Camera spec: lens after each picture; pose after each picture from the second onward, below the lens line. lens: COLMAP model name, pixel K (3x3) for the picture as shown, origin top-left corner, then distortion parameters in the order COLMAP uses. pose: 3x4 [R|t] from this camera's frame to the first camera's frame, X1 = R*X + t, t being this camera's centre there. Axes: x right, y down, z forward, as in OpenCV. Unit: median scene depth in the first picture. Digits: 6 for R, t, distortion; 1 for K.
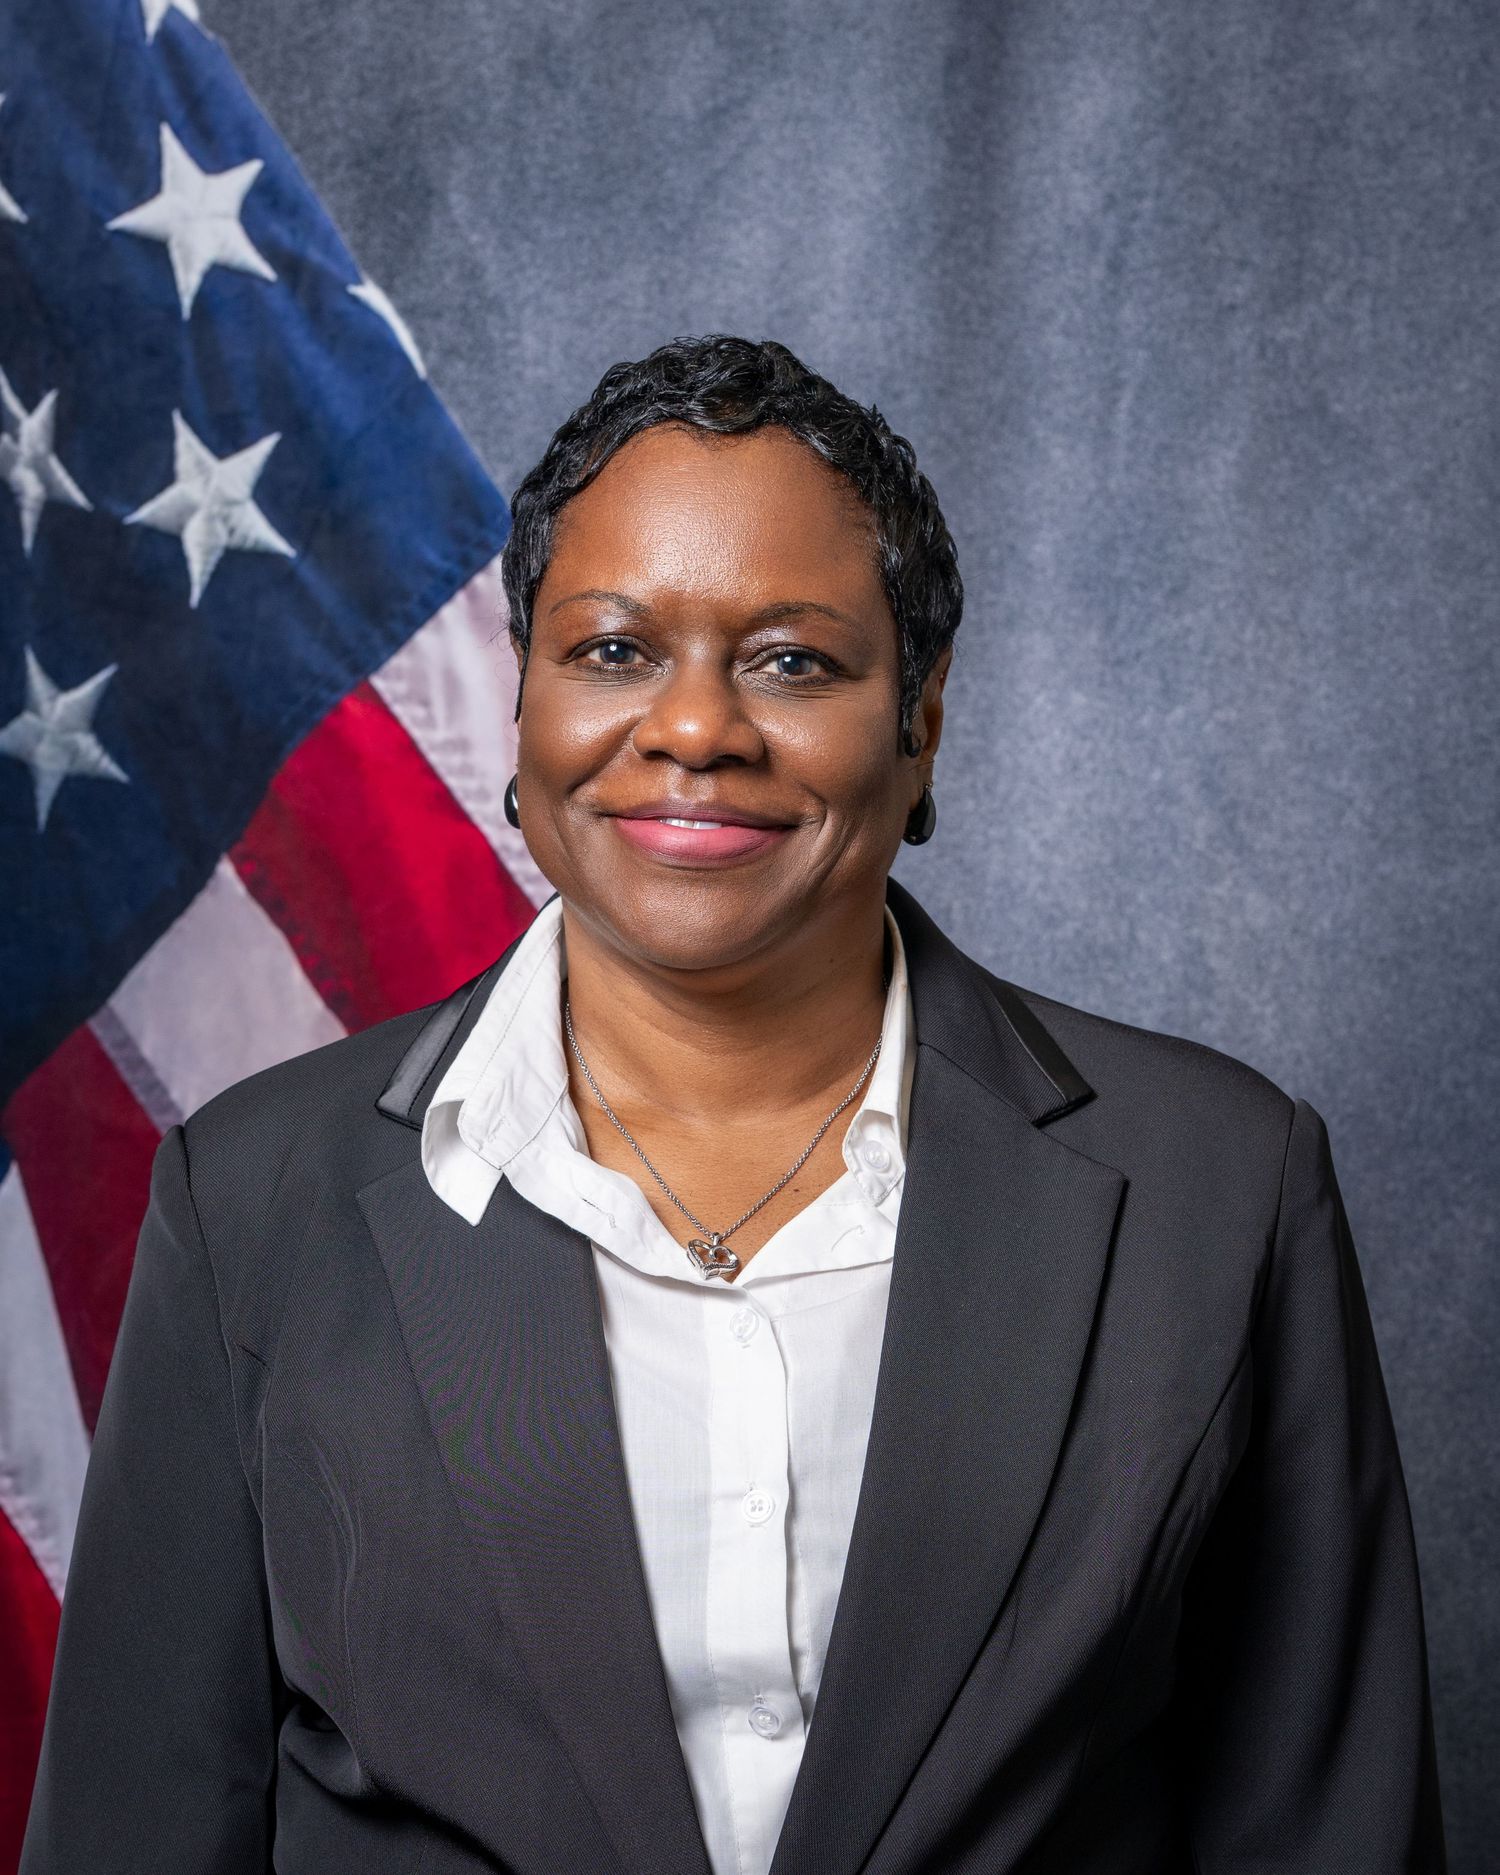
lens RADIAL K [[2944.5, 0, 759.0], [0, 2944.5, 955.1], [0, 0, 1]] dist [-0.008949, 0.000000]
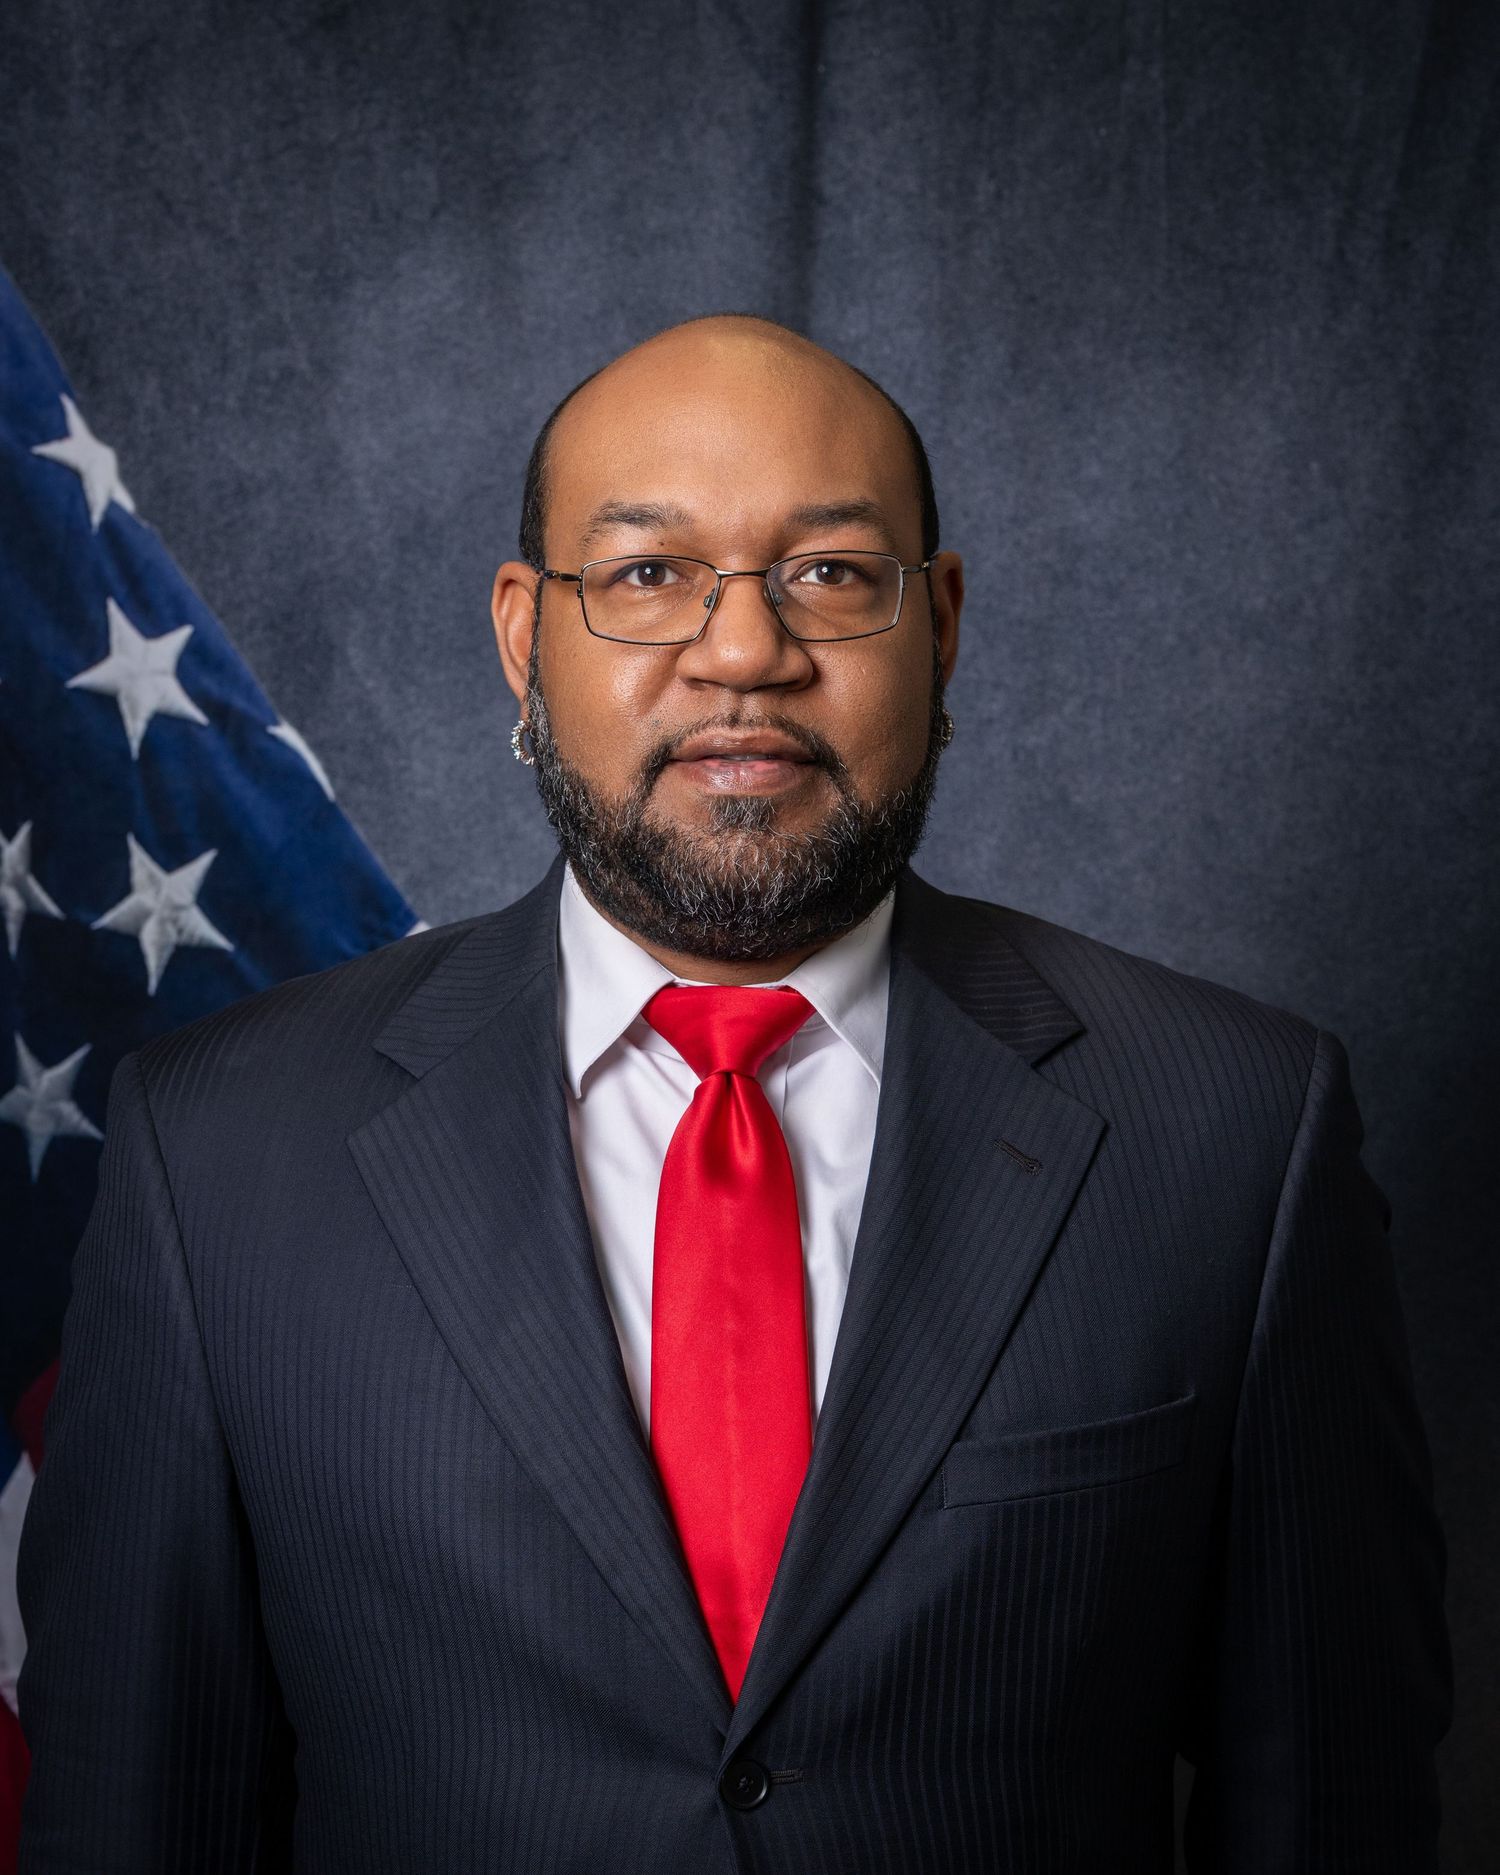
lens RADIAL K [[2944.5, 0, 708.2], [0, 2944.5, 1016.5], [0, 0, 1]] dist [-0.008949, 0.000000]
pose [[0.998644, -0.037917, 0.035658, -0.005358], [0.036545, 0.998595, 0.038382, -0.147914], [-0.037063, -0.037027, 0.998627, -0.229252]]
